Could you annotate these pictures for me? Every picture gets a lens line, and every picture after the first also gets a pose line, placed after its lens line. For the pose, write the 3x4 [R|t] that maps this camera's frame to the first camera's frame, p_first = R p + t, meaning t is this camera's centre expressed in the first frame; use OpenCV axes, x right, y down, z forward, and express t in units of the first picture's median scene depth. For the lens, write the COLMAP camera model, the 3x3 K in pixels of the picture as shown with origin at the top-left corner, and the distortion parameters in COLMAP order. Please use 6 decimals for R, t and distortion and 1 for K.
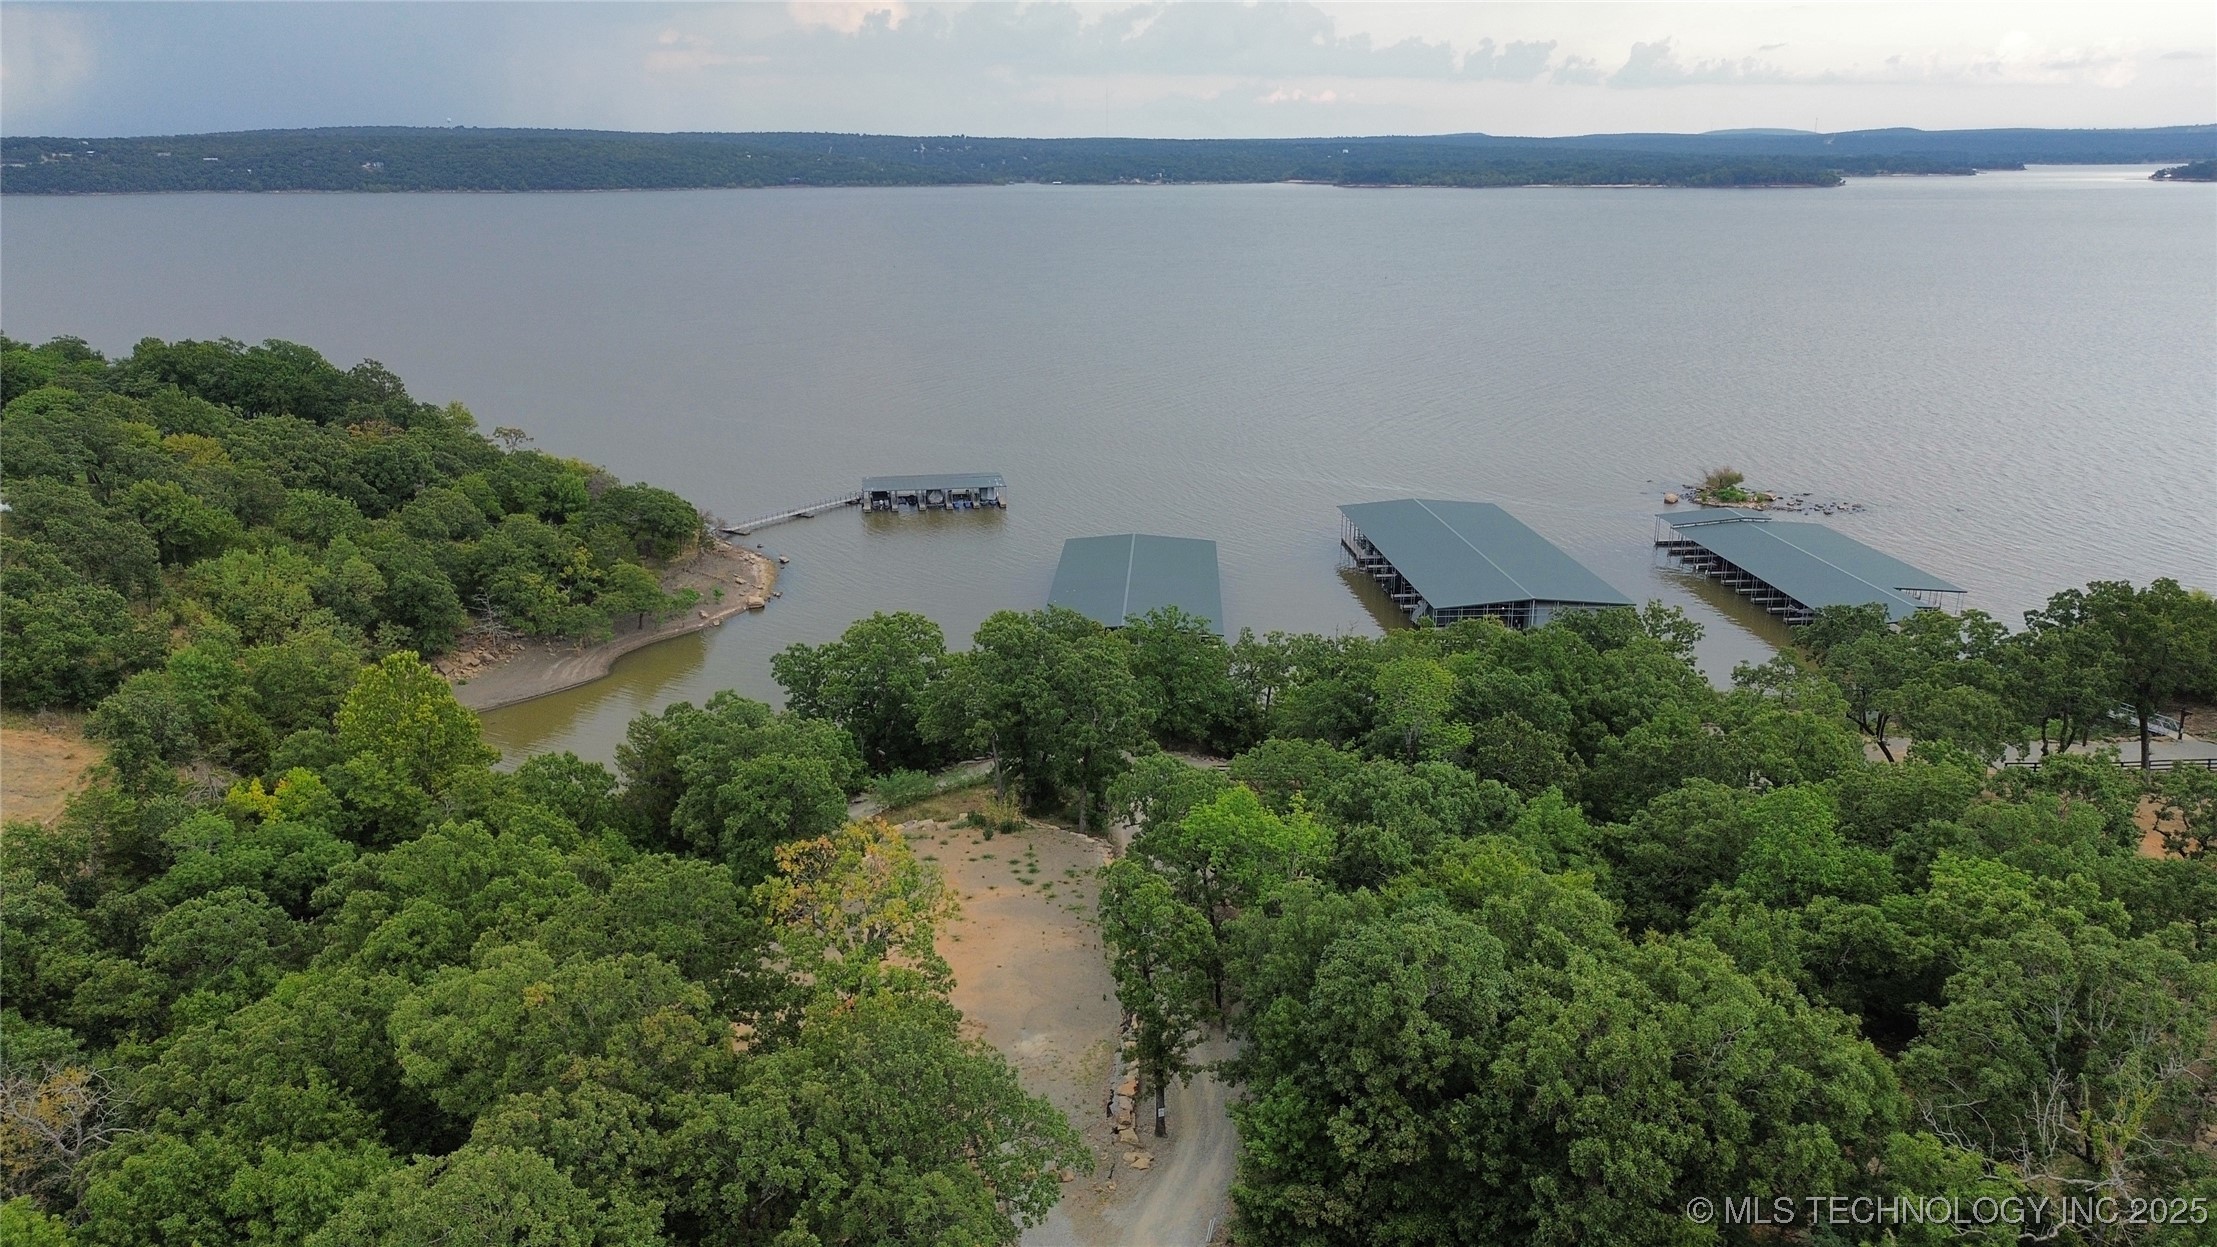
lens RADIAL K [[1566.4, 0, 1108.5], [0, 1566.4, 623.5], [0, 0, 1]] dist [0.066024, -0.064517]
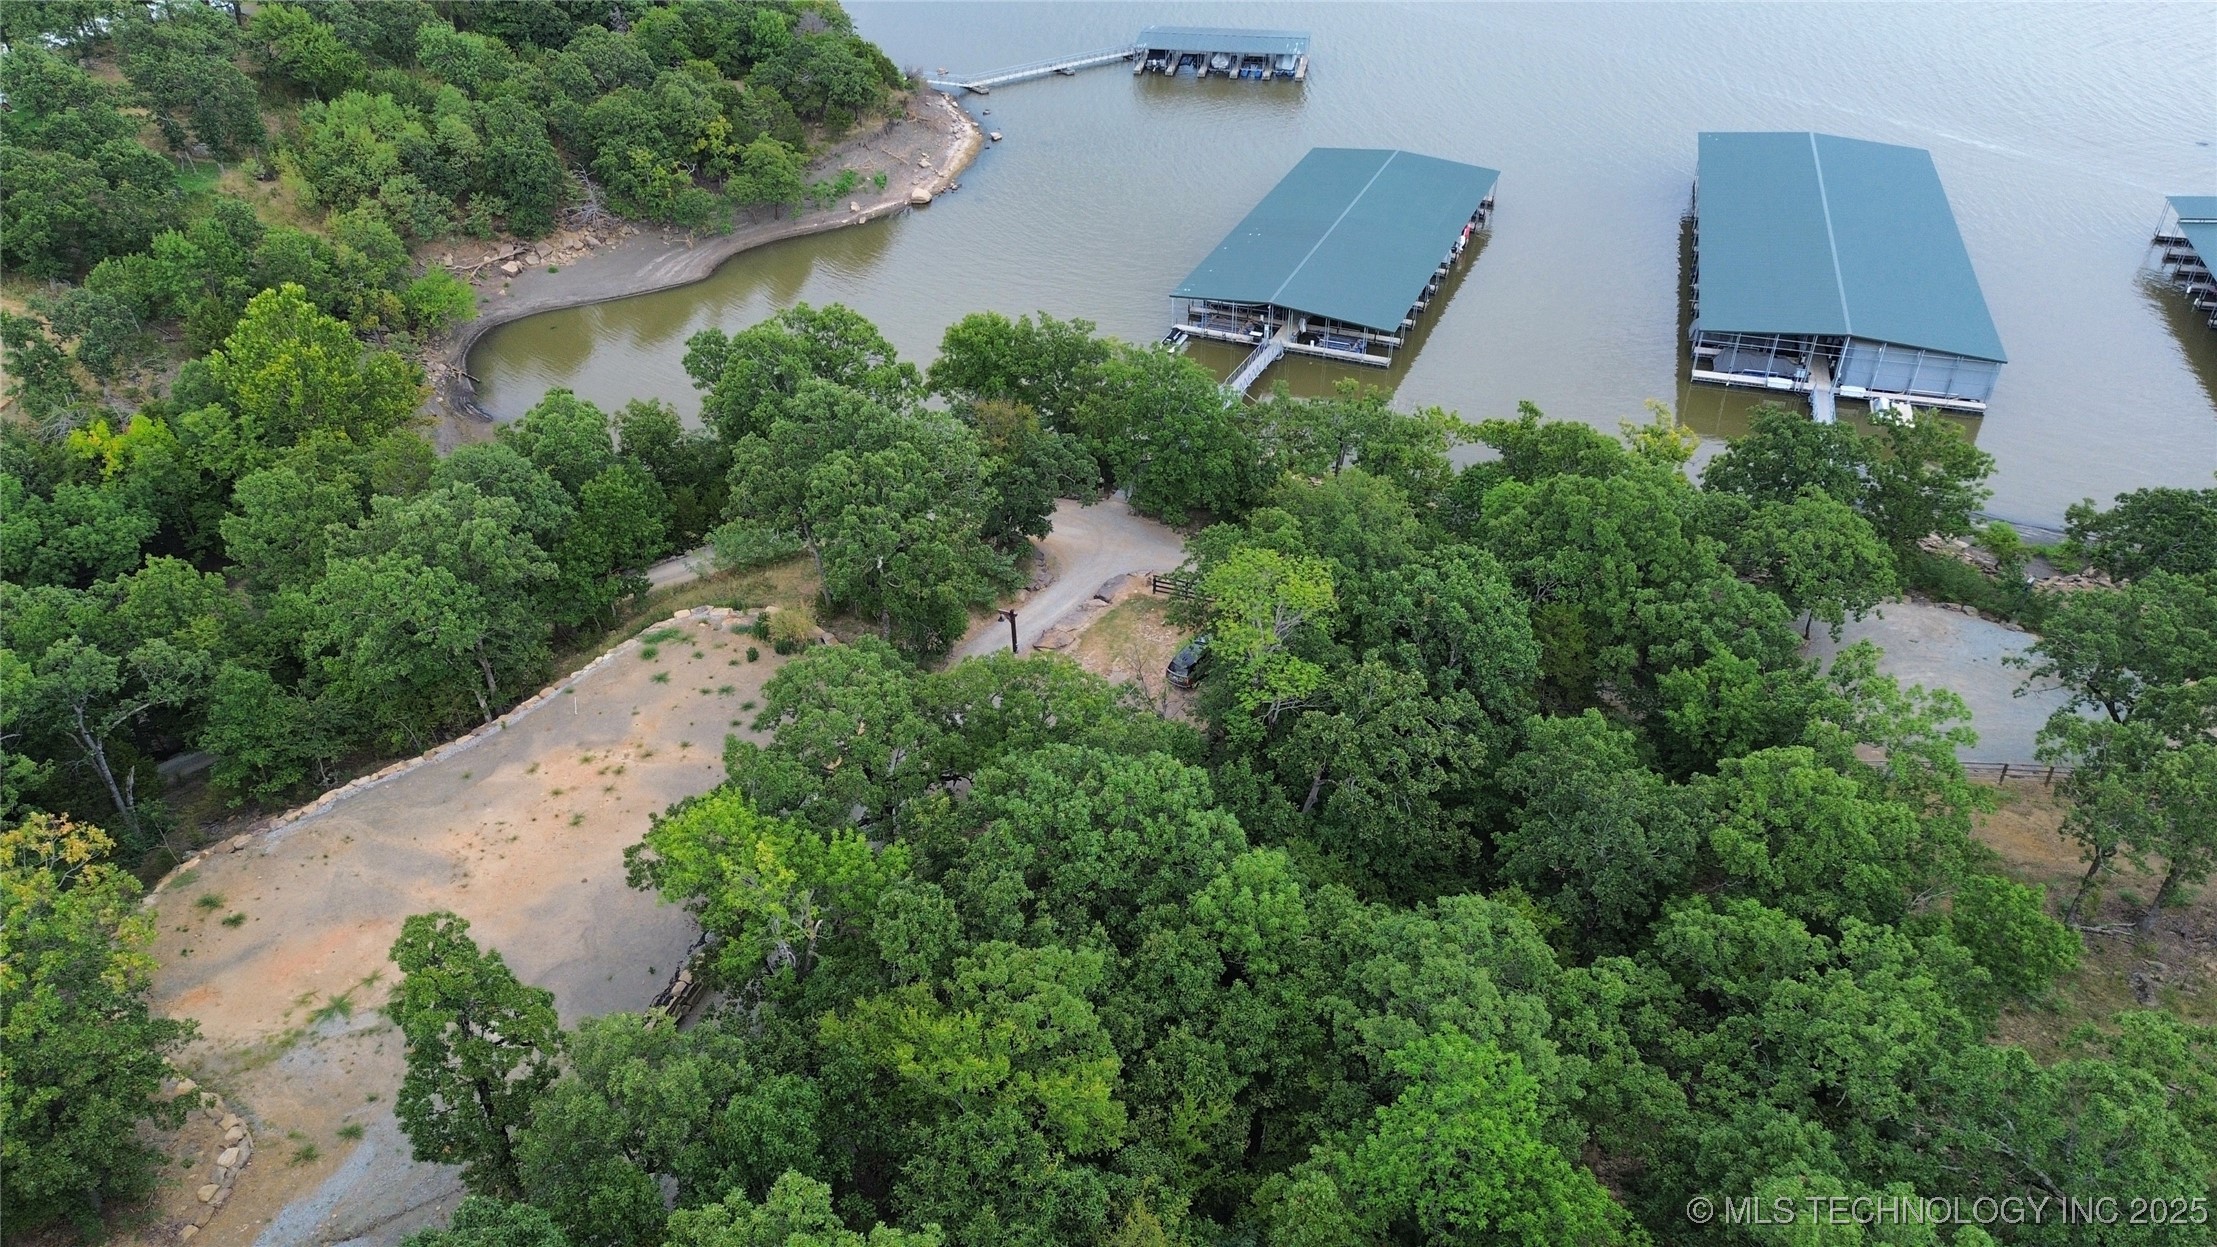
lens RADIAL K [[1570.5, 0, 1108.5], [0, 1570.5, 623.5], [0, 0, 1]] dist [0.059938, -0.056393]
pose [[0.937321, 0.196022, -0.288105, 0.184420], [-0.097584, 0.941354, 0.323002, -0.090023], [0.334524, -0.274642, 0.901480, 0.197830]]
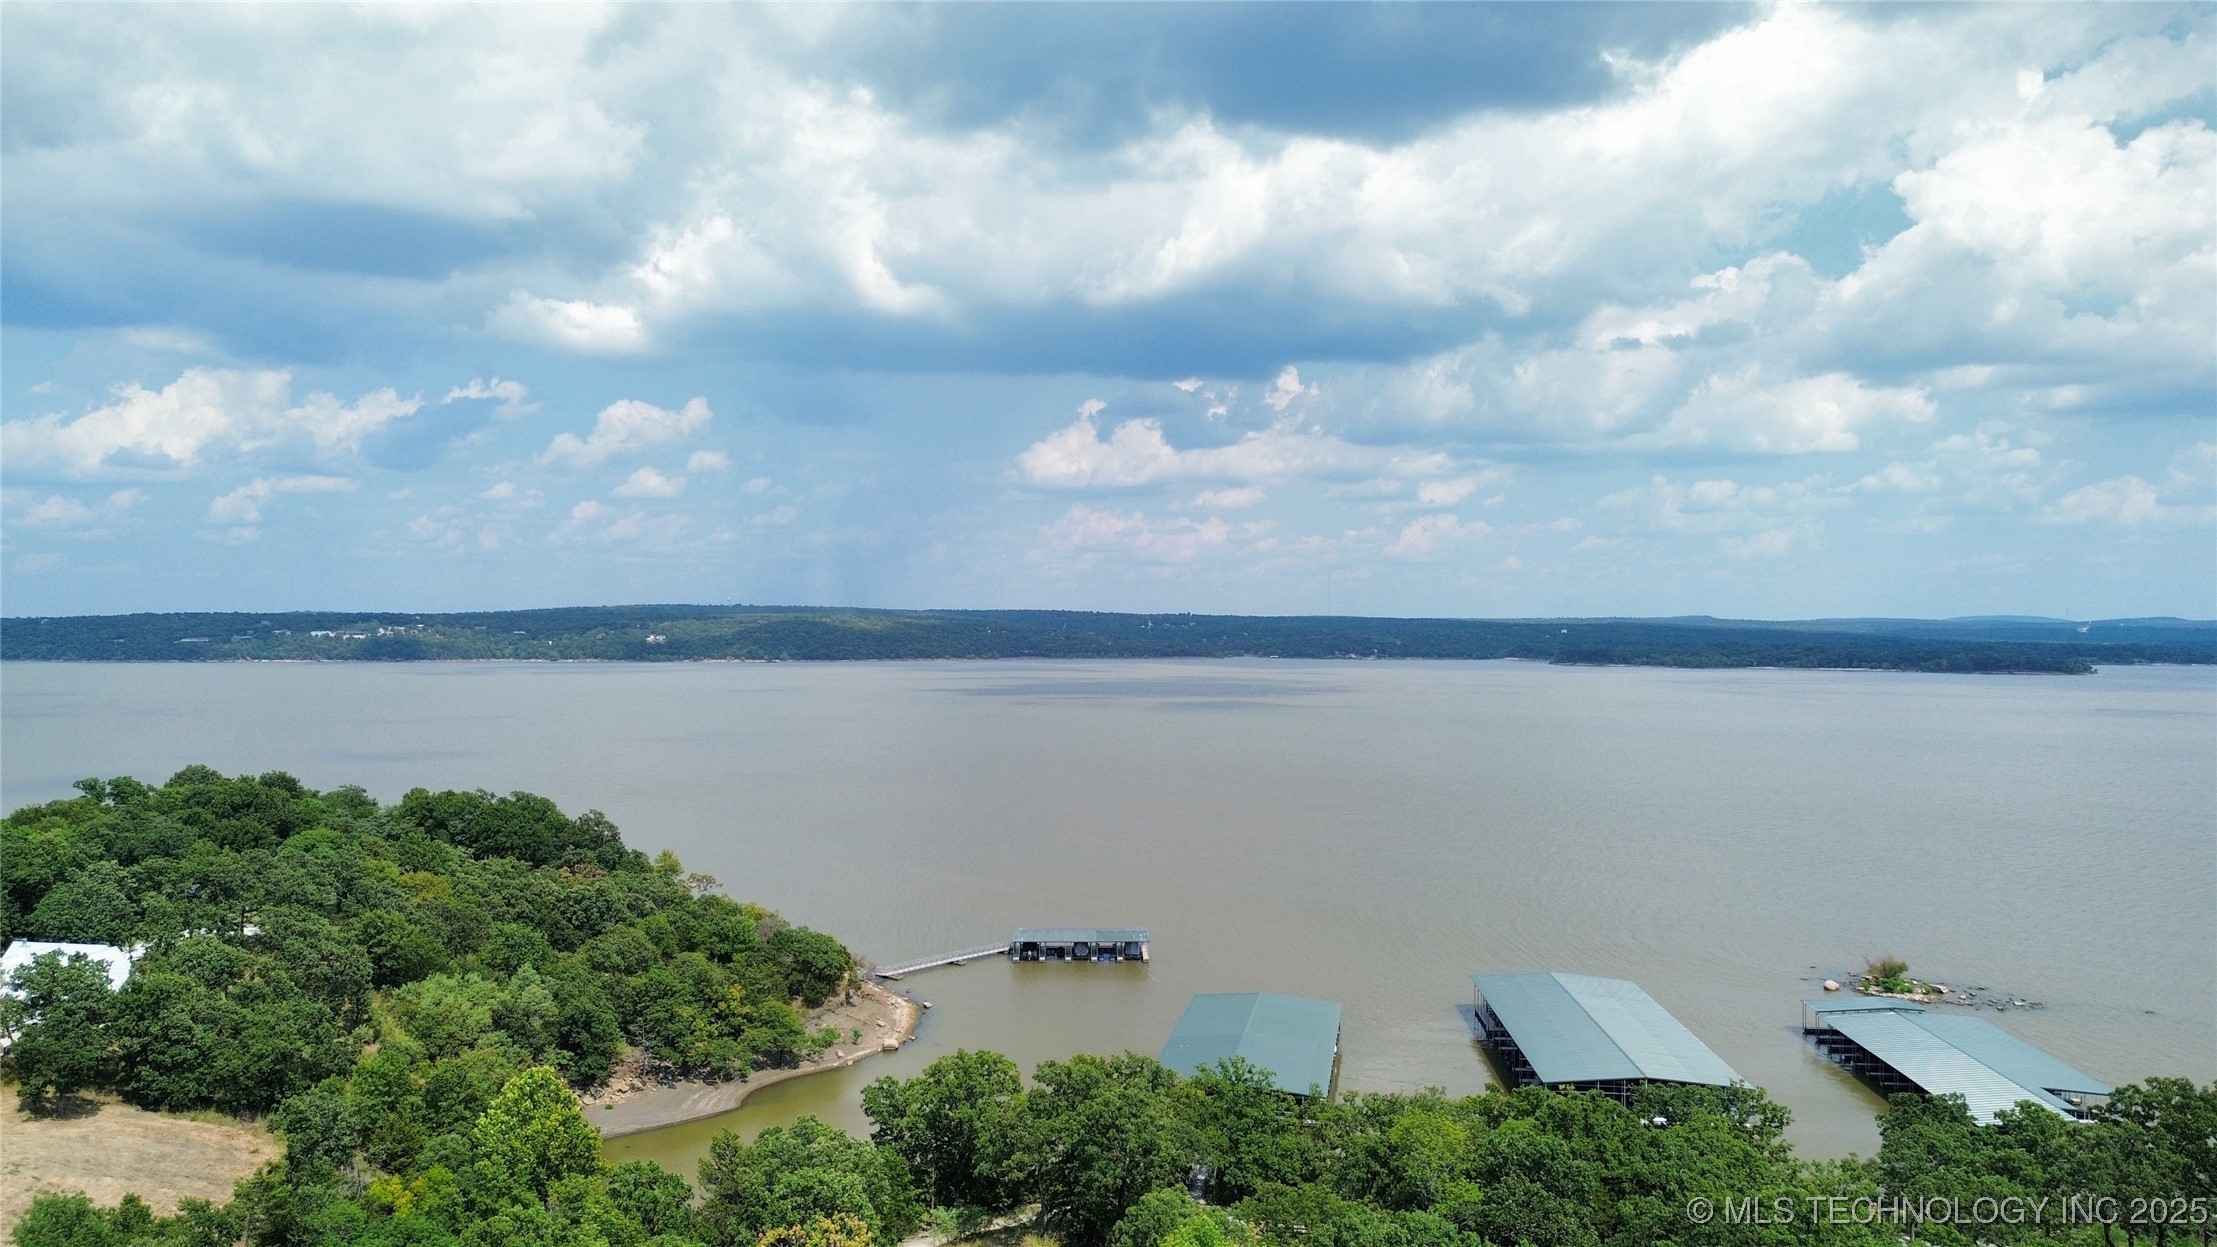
lens RADIAL K [[1570.5, 0, 1108.5], [0, 1570.5, 623.5], [0, 0, 1]] dist [0.059938, -0.056393]
pose [[0.989851, 0.008806, -0.141834, 0.073210], [-0.049446, 0.957054, -0.285660, 0.012252], [0.133227, 0.289774, 0.947777, -0.071389]]
